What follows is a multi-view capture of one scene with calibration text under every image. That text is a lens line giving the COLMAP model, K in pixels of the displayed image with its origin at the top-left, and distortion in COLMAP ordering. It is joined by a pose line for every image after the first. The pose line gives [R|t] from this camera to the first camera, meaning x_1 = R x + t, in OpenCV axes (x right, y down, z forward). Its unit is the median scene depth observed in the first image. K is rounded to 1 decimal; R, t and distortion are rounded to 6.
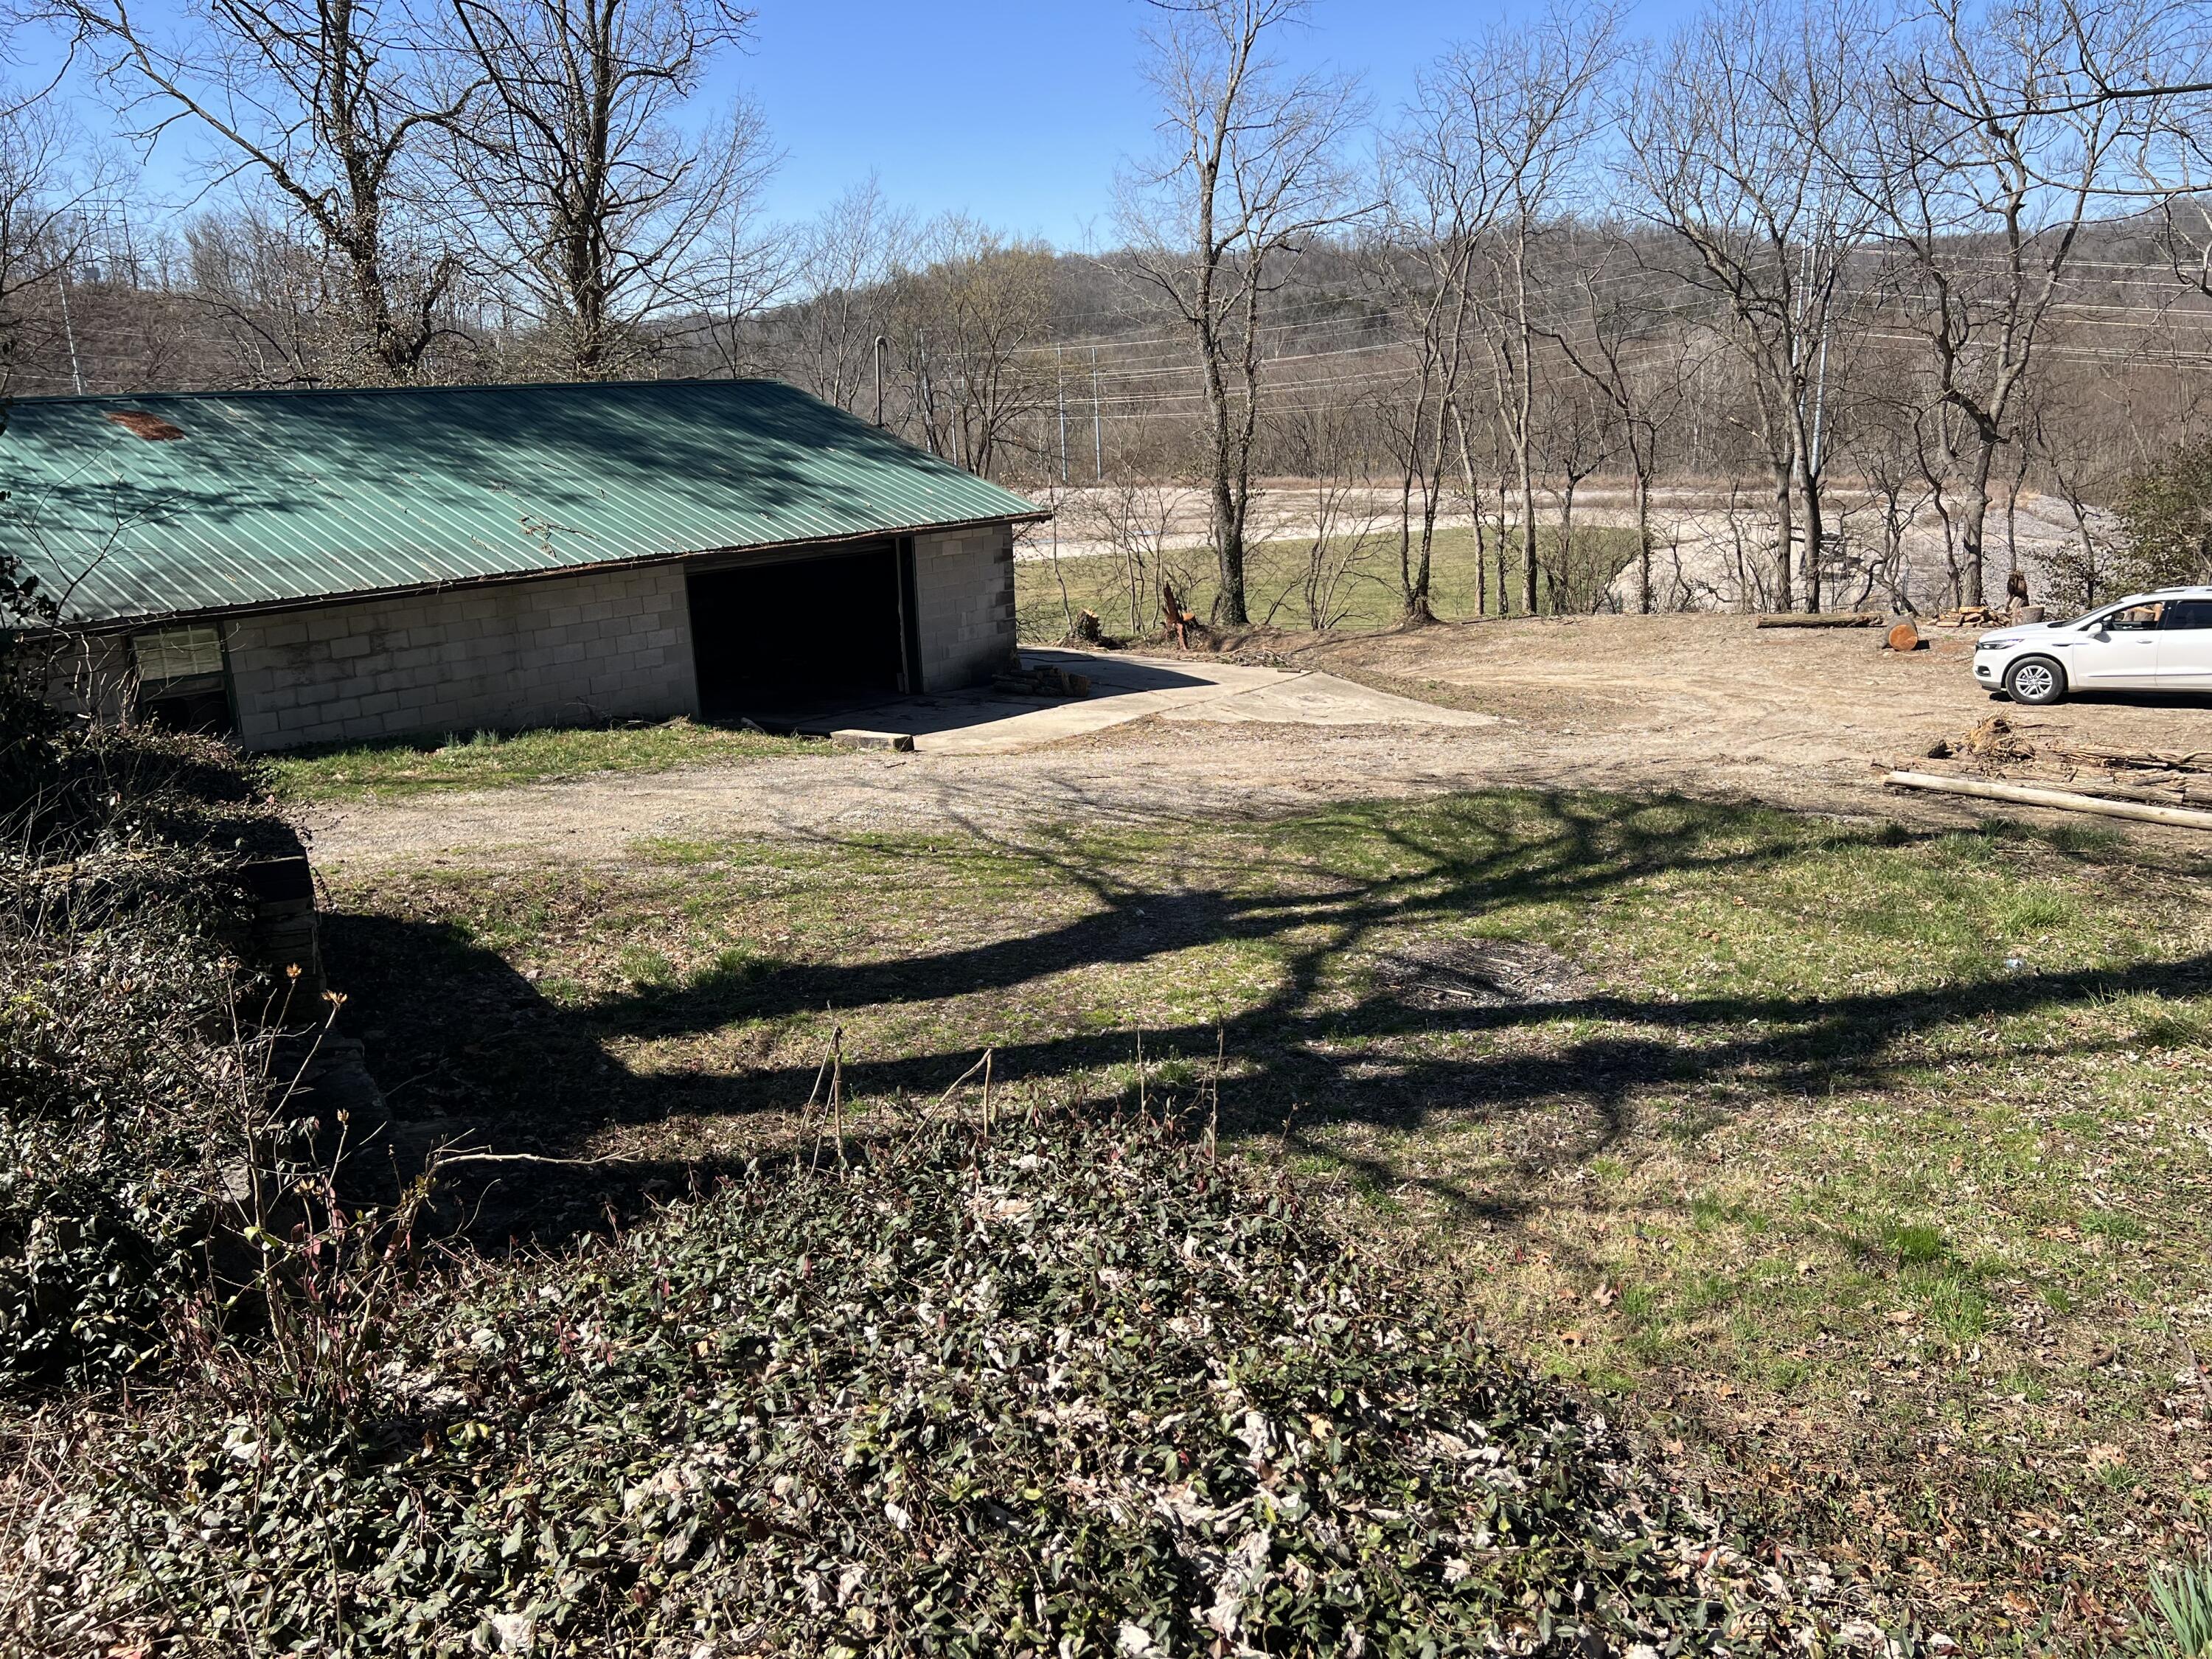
lens RADIAL K [[1671.5, 0, 1134.7], [0, 1671.5, 843.4], [0, 0, 1]] dist [0.059890, -0.056852]
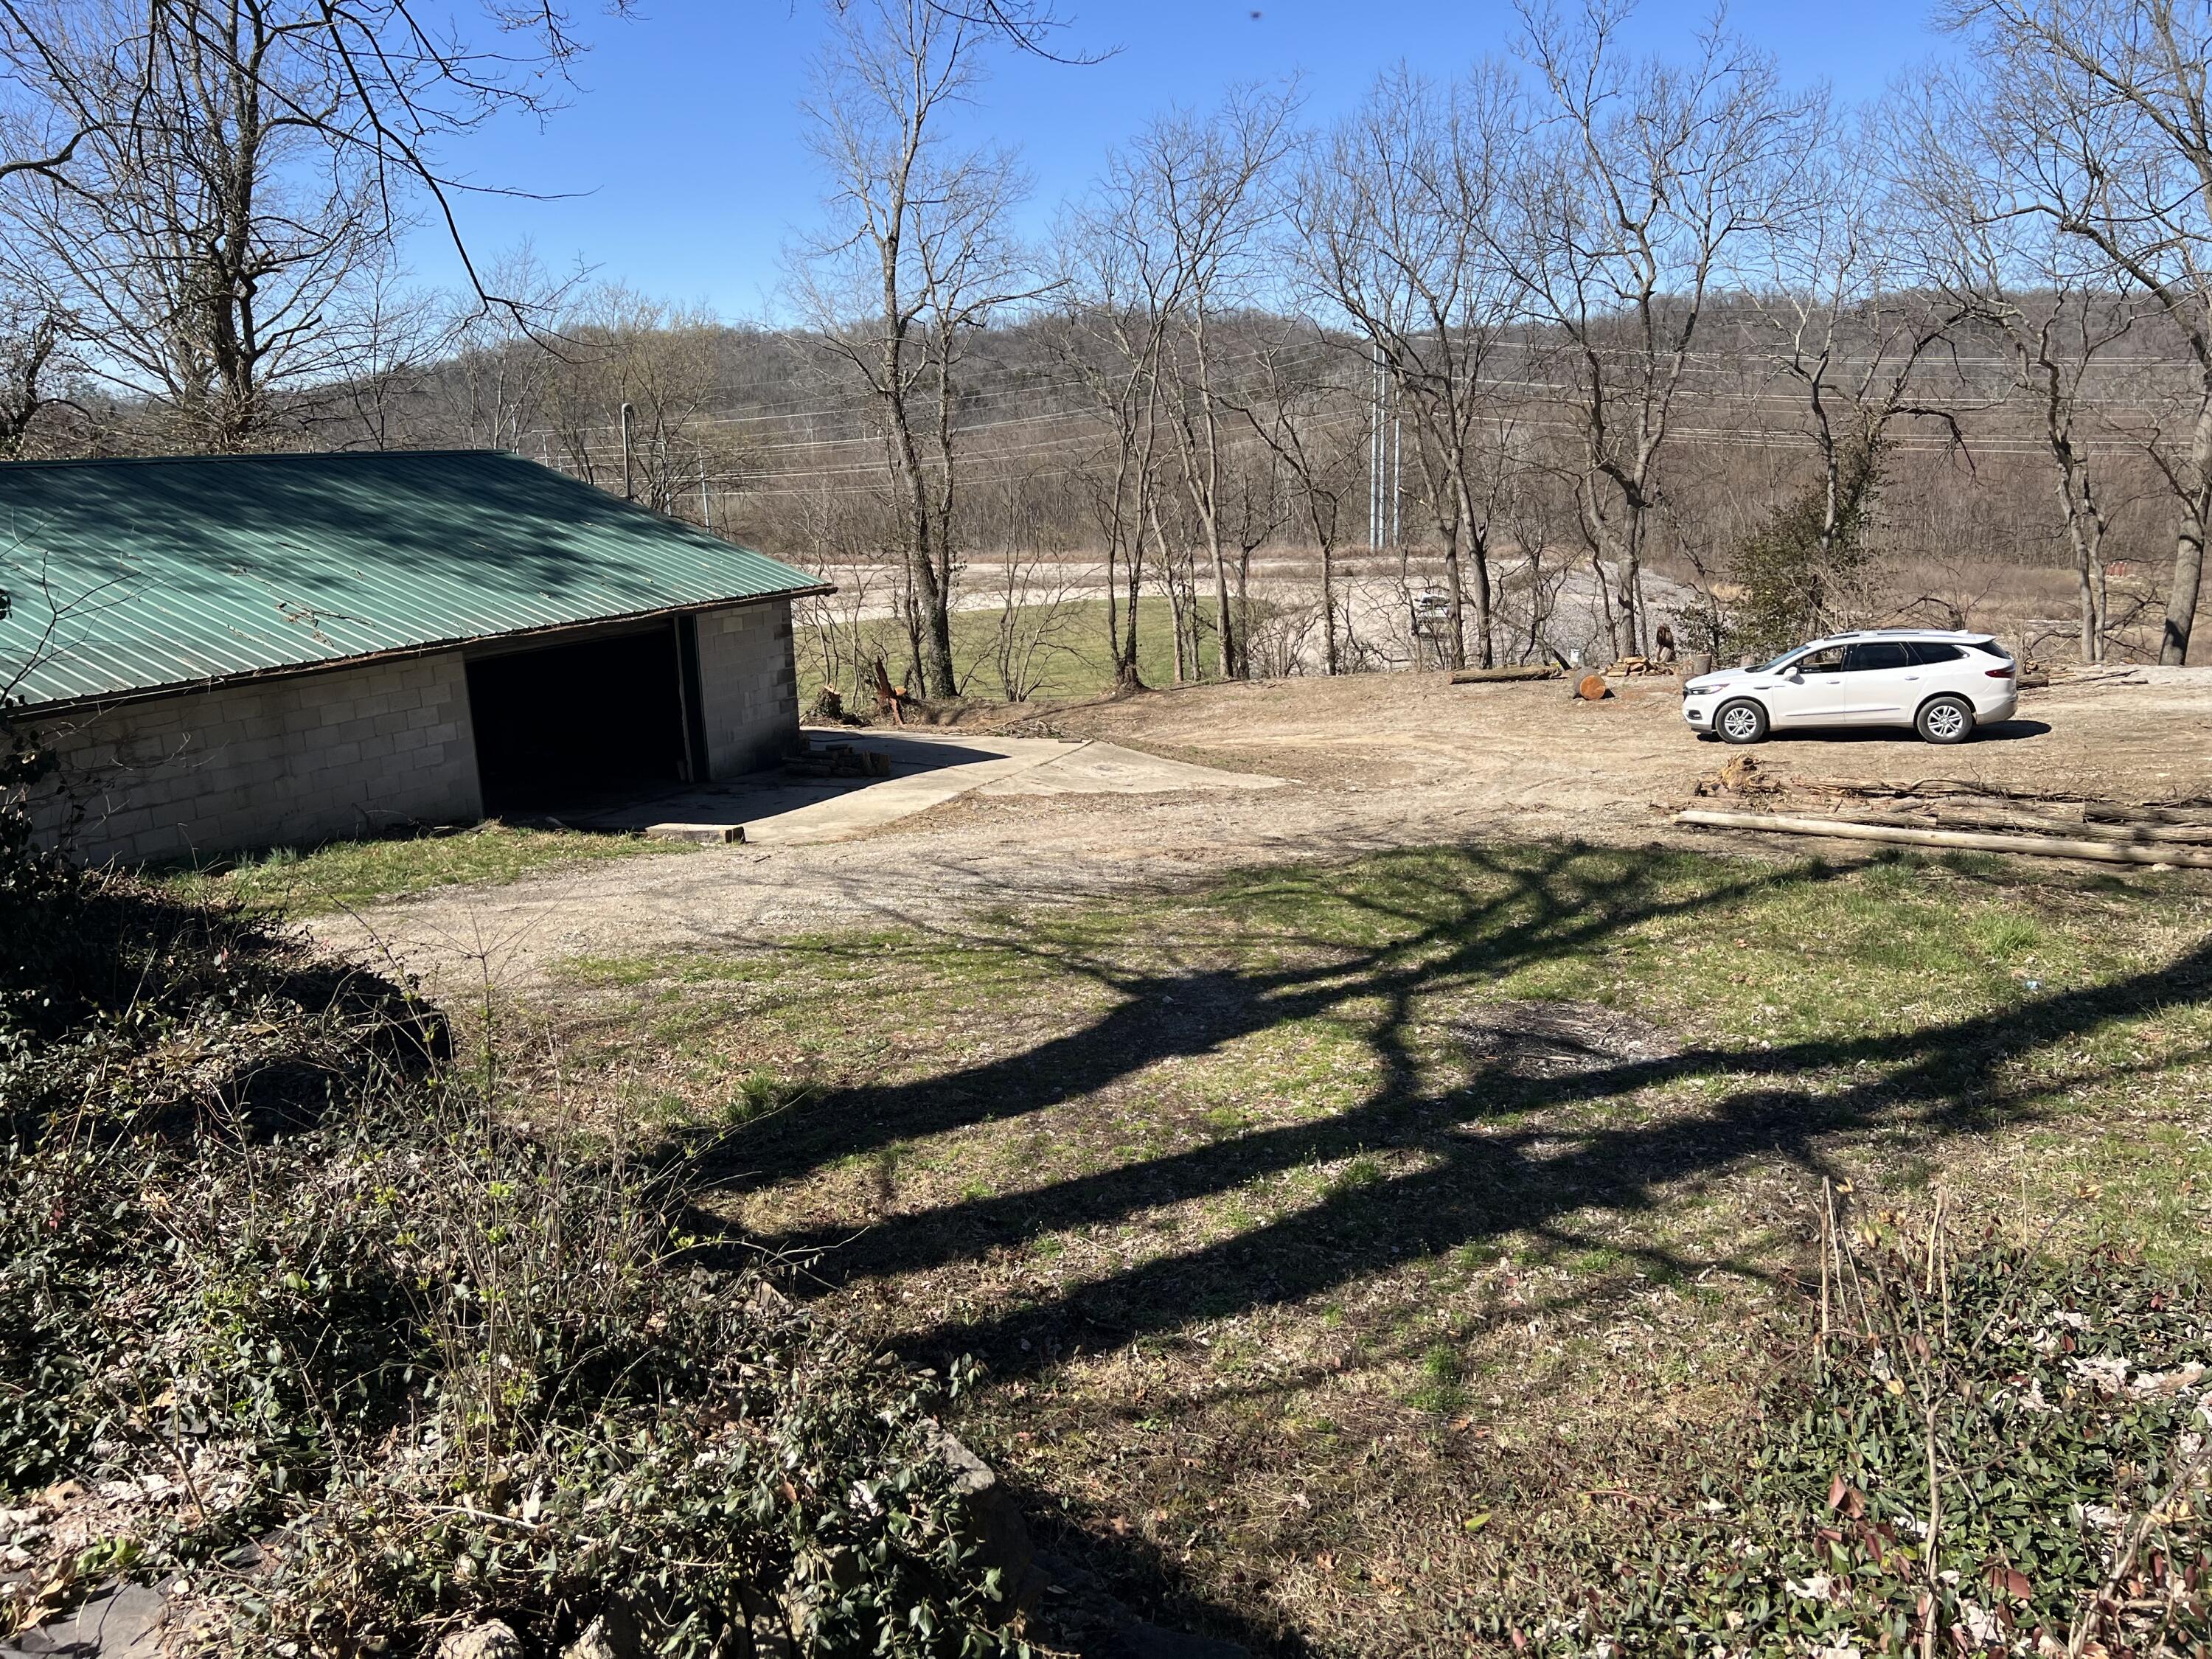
lens RADIAL K [[1671.5, 0, 1134.7], [0, 1671.5, 843.4], [0, 0, 1]] dist [0.059890, -0.056852]
pose [[0.974527, -0.056617, 0.217005, -0.124802], [0.065892, 0.997186, -0.035742, -0.007865], [-0.214370, 0.049131, 0.975516, 0.051645]]
